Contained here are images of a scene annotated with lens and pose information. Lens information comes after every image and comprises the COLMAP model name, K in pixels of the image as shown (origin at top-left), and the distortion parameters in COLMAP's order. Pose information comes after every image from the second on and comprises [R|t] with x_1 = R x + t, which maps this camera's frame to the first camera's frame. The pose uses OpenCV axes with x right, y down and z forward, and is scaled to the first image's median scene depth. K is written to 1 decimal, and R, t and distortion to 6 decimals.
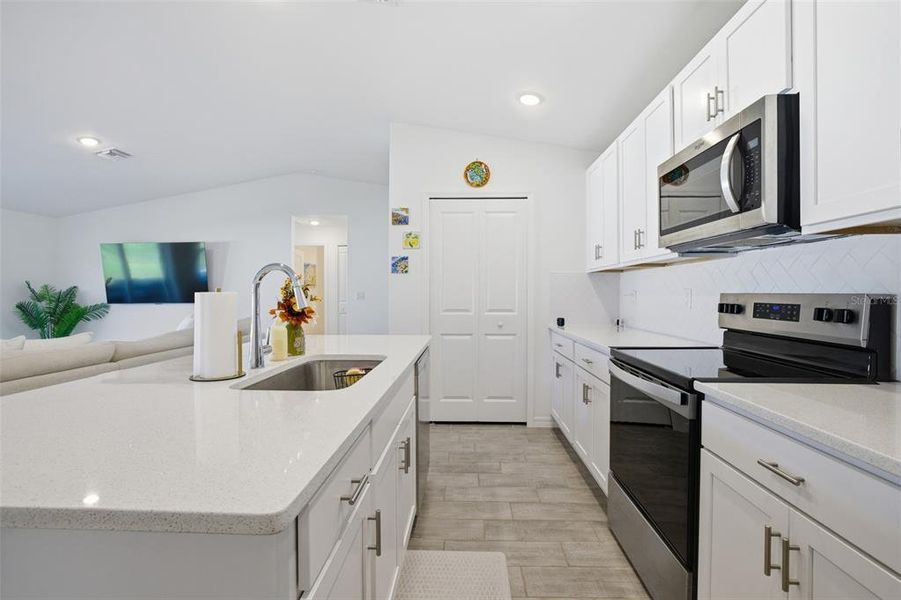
lens RADIAL K [[400.8, 0, 449.7], [0, 400.8, 293.9], [0, 0, 1]] dist [-0.042784, 0.014157]
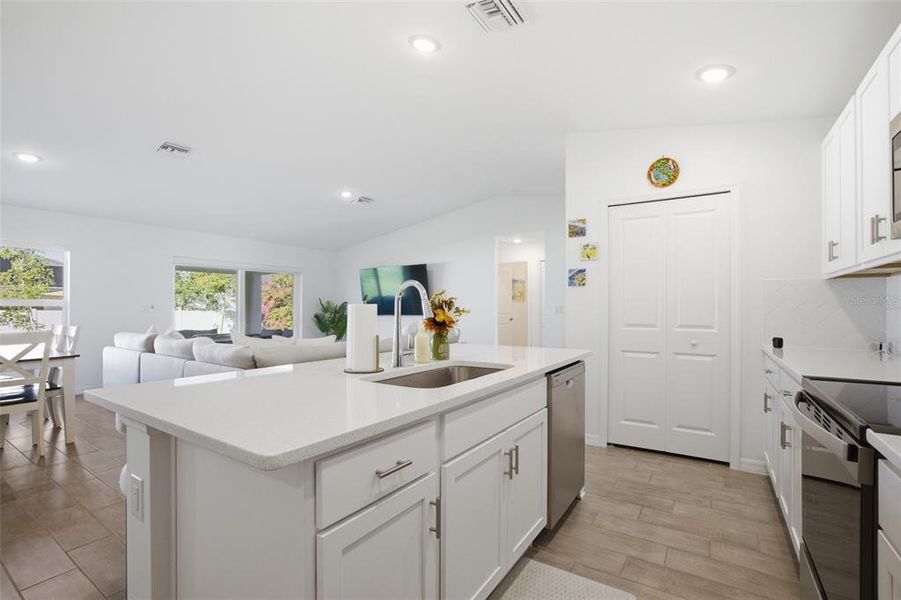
lens RADIAL K [[400.8, 0, 457.0], [0, 400.8, 304.1], [0, 0, 1]] dist [-0.042784, 0.014157]
pose [[0.864055, -0.003619, -0.503384, 0.126739], [-0.001350, 0.999954, -0.009506, 0.002192], [0.503395, 0.008893, 0.864010, 0.013128]]
